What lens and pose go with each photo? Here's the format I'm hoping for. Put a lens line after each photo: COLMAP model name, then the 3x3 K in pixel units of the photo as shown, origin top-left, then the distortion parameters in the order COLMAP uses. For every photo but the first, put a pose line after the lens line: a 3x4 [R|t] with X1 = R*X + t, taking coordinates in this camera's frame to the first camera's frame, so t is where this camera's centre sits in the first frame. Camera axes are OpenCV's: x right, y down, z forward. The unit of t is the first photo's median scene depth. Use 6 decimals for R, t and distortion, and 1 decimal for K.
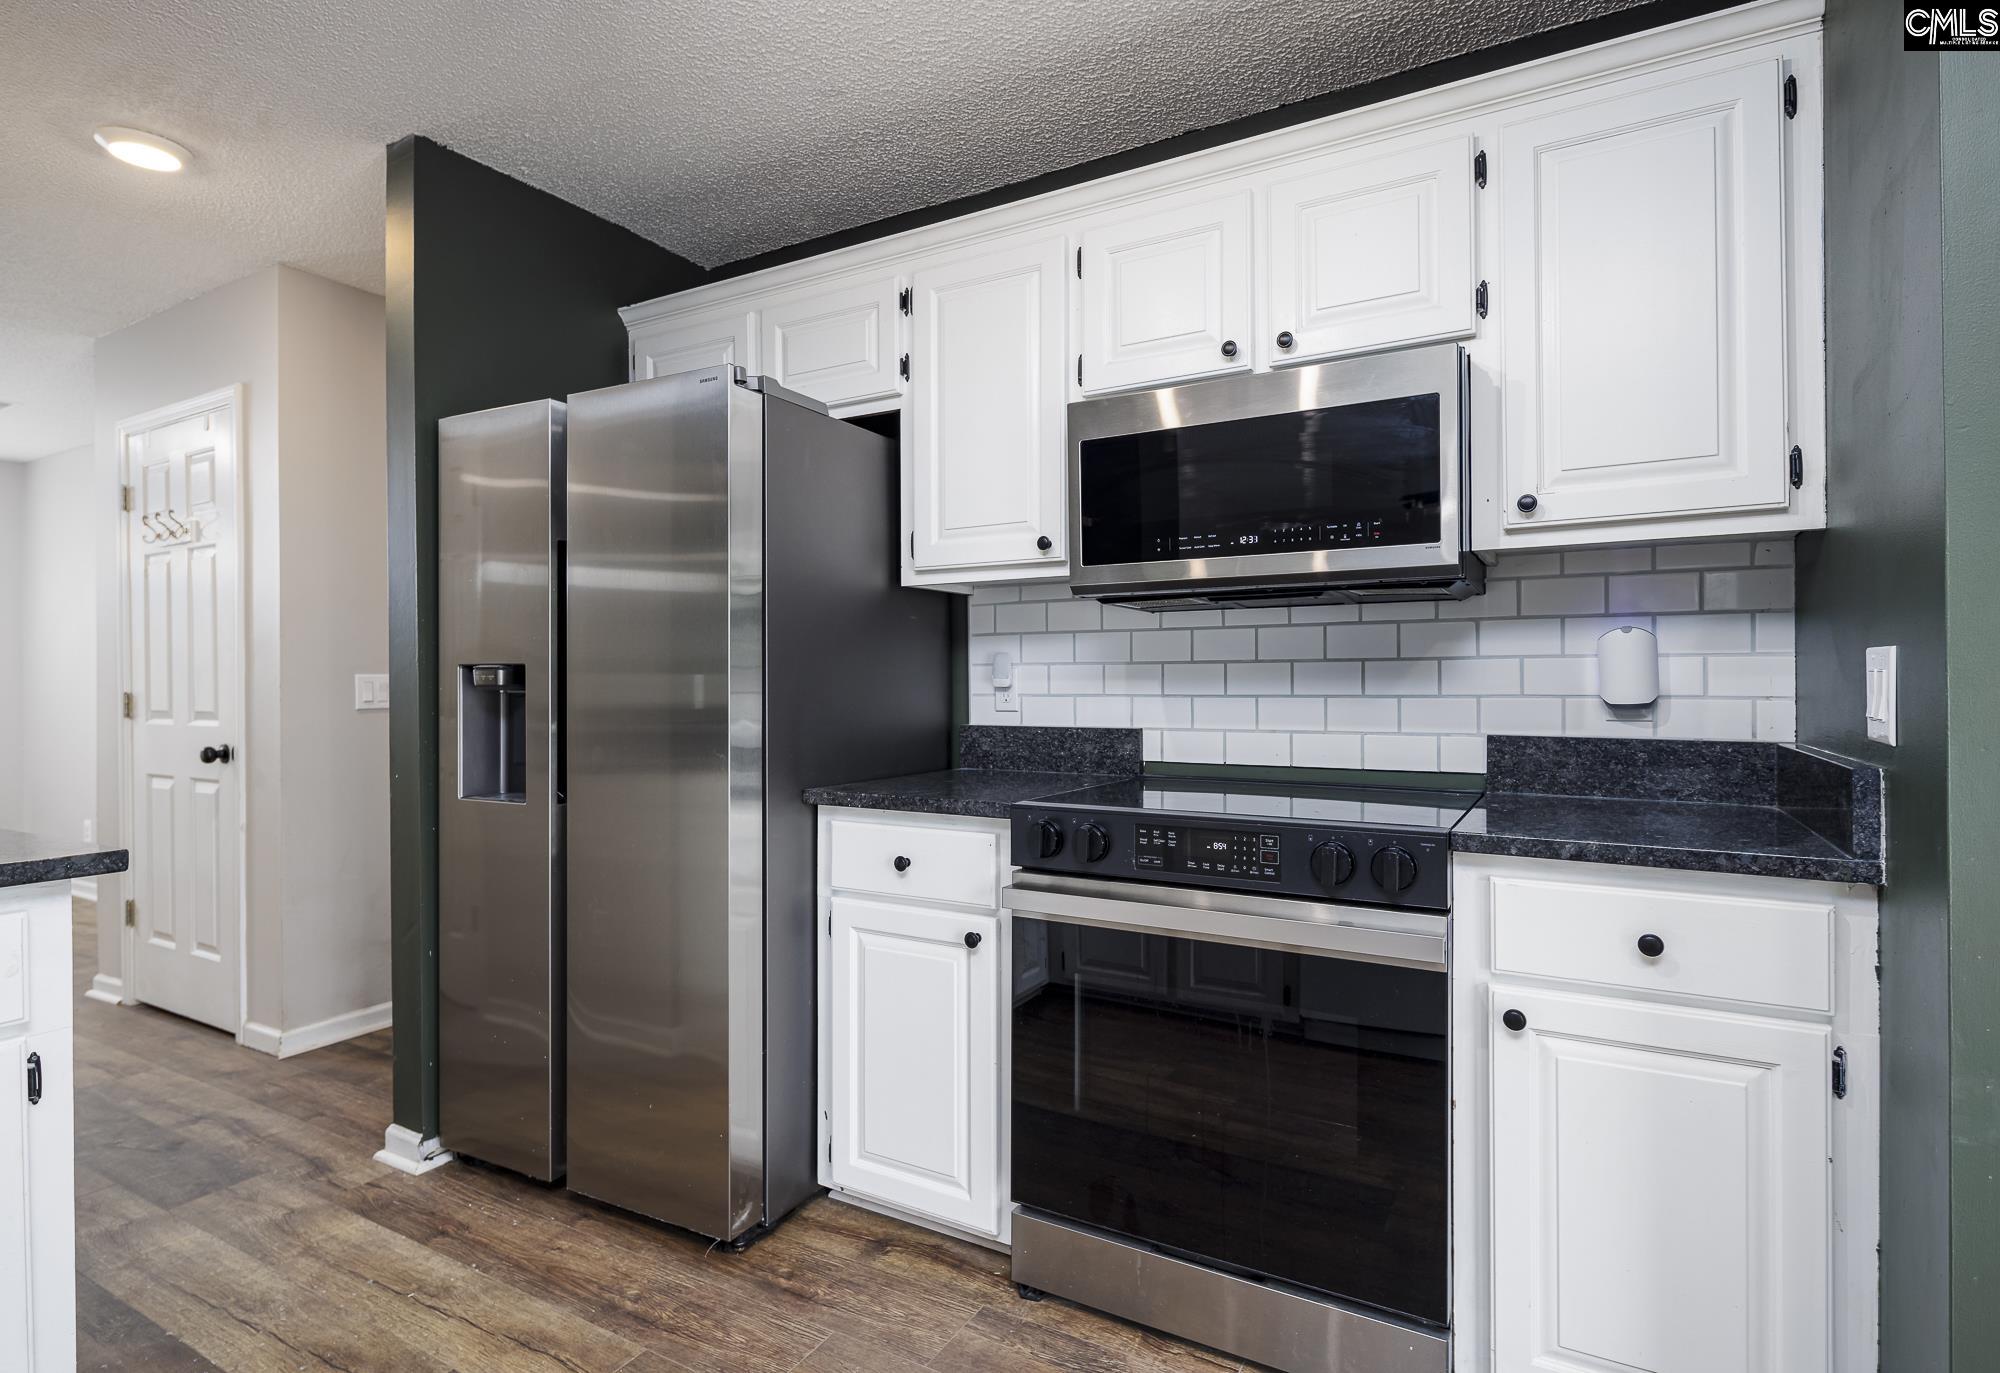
lens RADIAL K [[1003.9, 0, 1022.2], [0, 1003.9, 681.4], [0, 0, 1]] dist [0.000310, -0.001868]
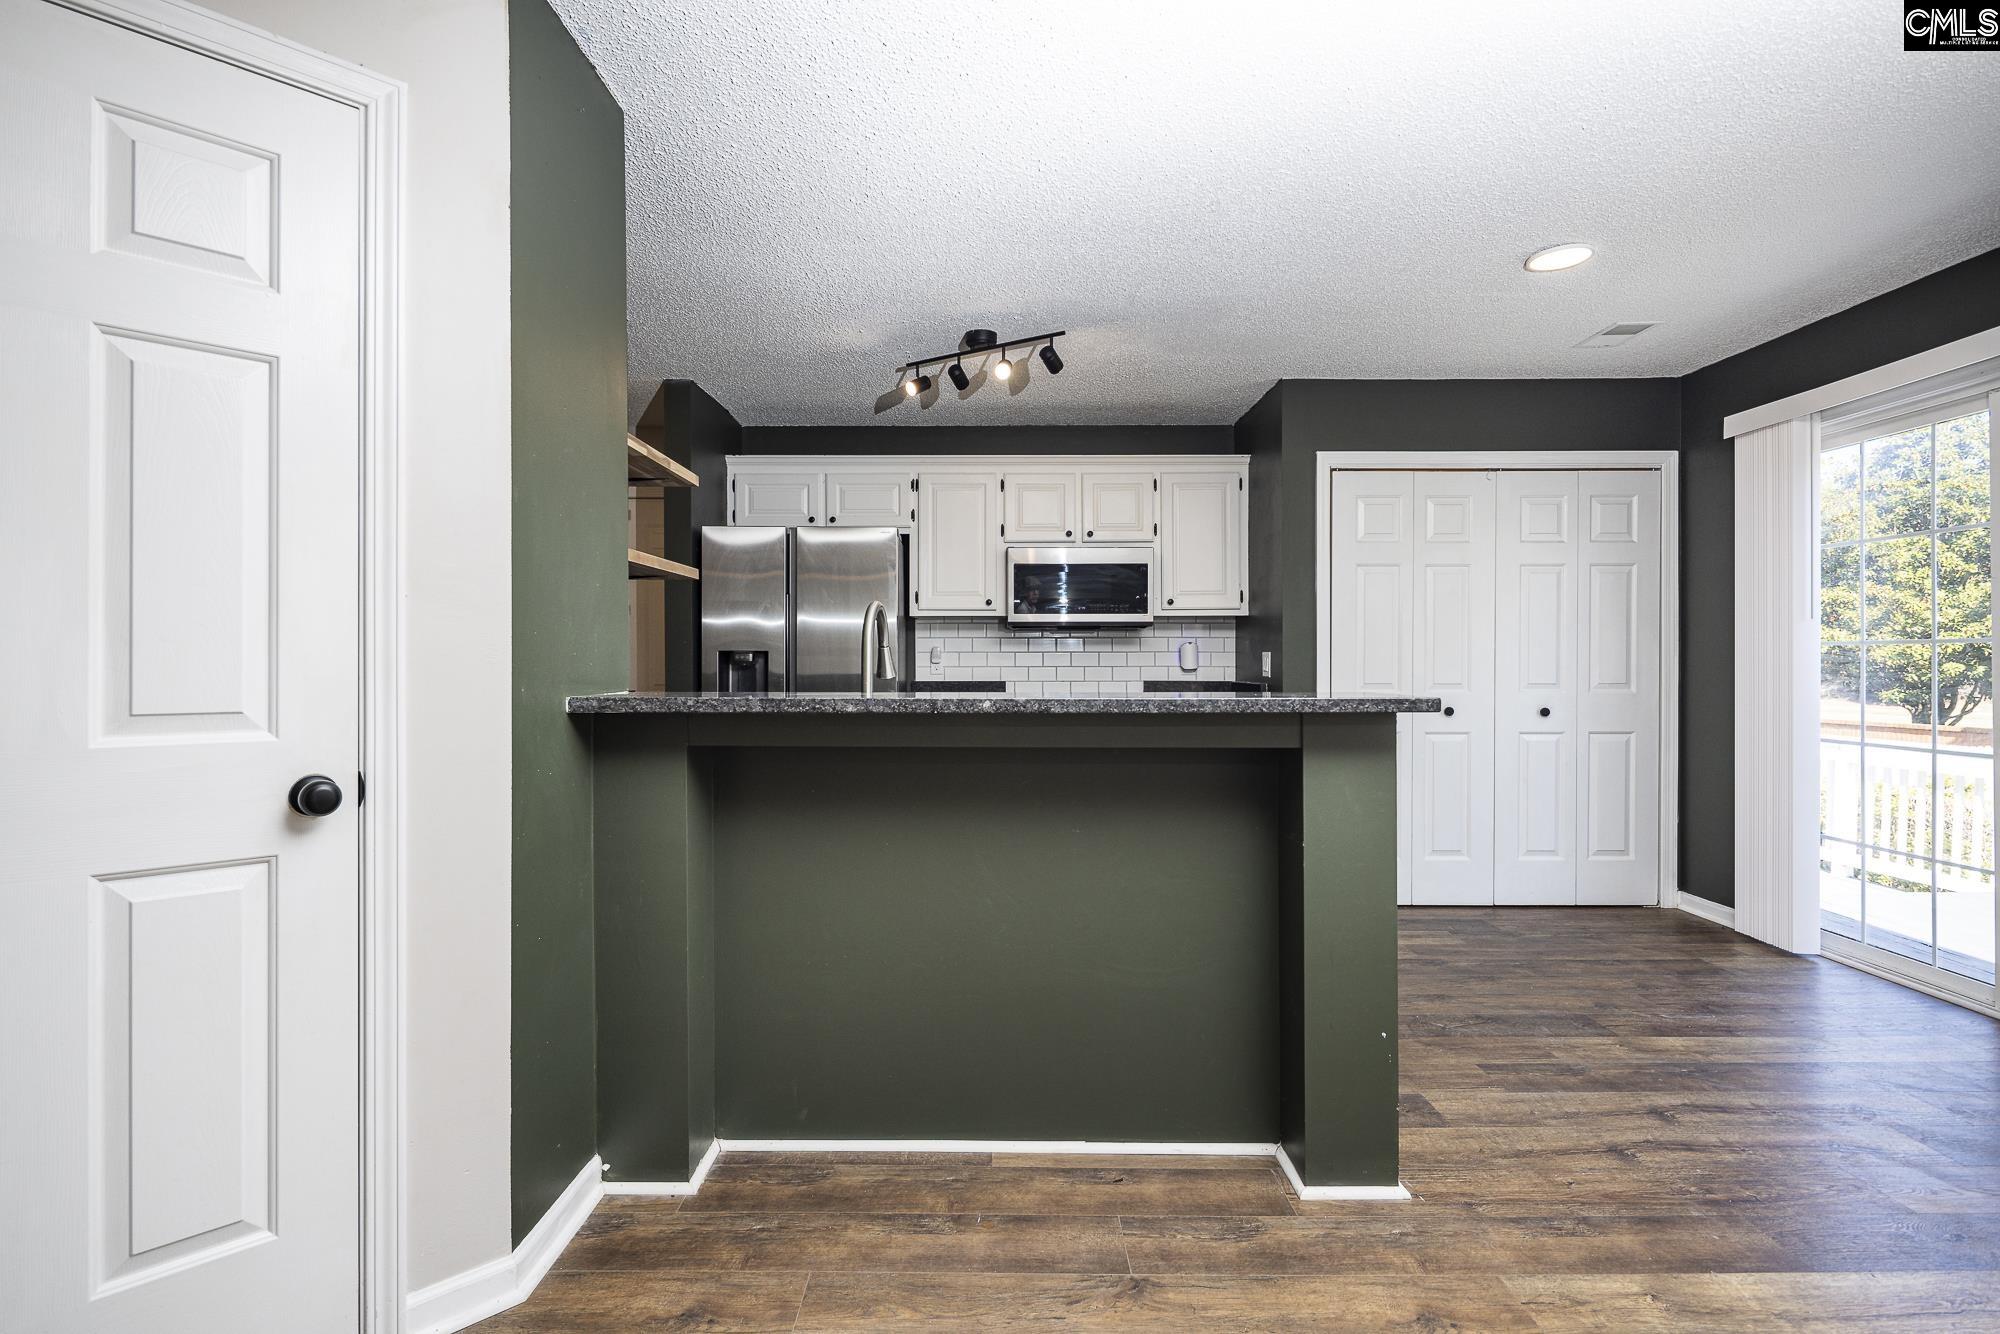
lens RADIAL K [[950.4, 0, 999.0], [0, 950.4, 662.7], [0, 0, 1]] dist [-0.001528, -0.001877]
pose [[0.876646, 0.001722, 0.481133, -1.171855], [-0.002933, 0.999994, 0.001766, 0.002009], [-0.481127, -0.002959, 0.876646, -1.111191]]
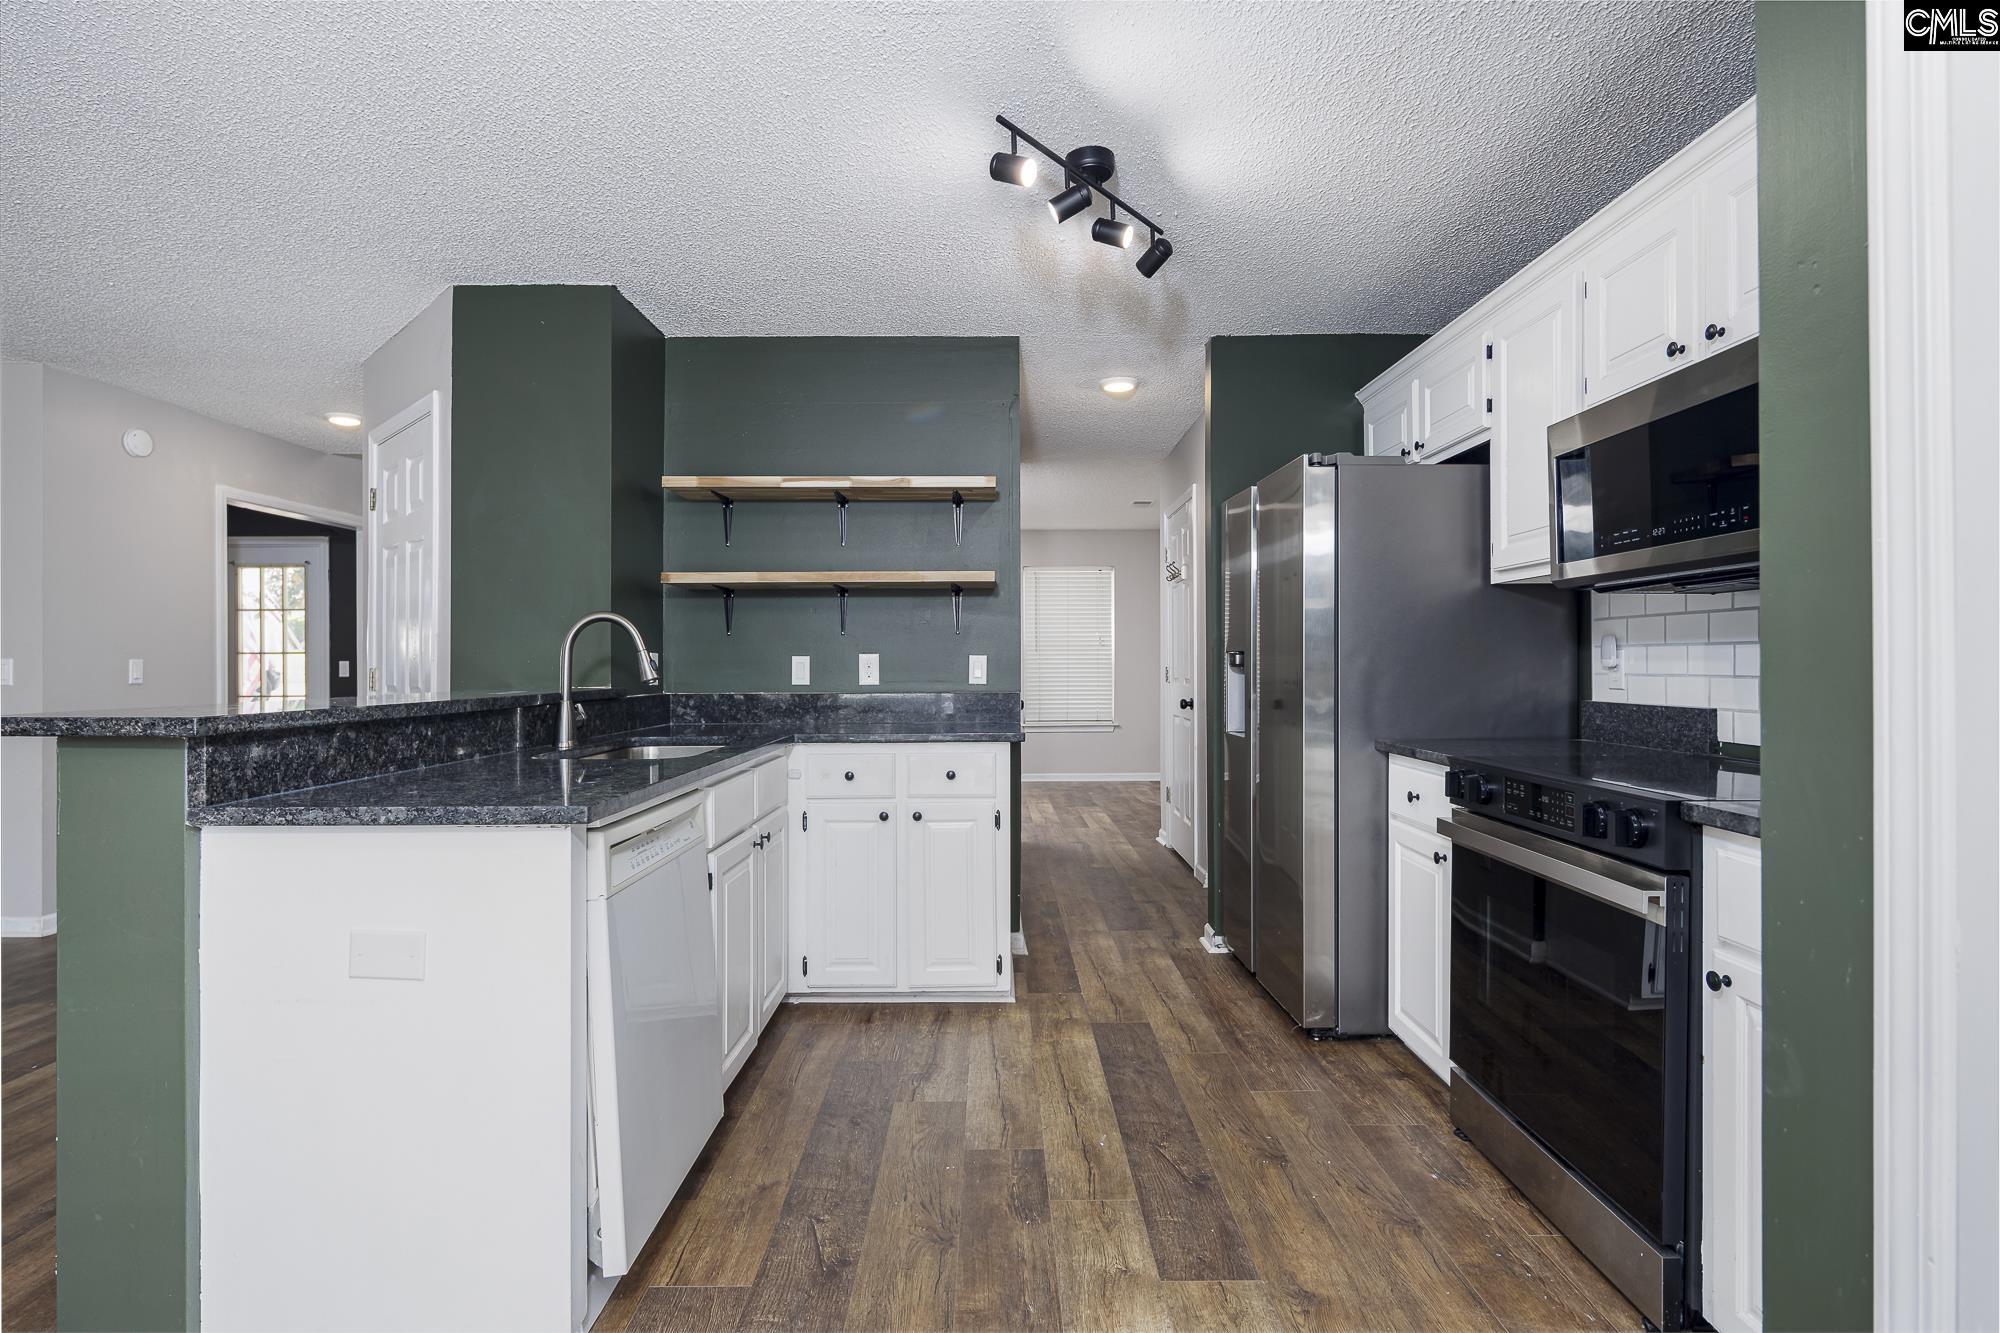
lens RADIAL K [[965.0, 0, 994.8], [0, 965.0, 663.3], [0, 0, 1]] dist [0.001734, -0.000778]
pose [[0.484464, 0.002366, -0.874808, 0.772688], [0.002118, 0.999990, 0.003878, -0.005172], [0.874809, -0.003732, 0.484454, -0.125434]]
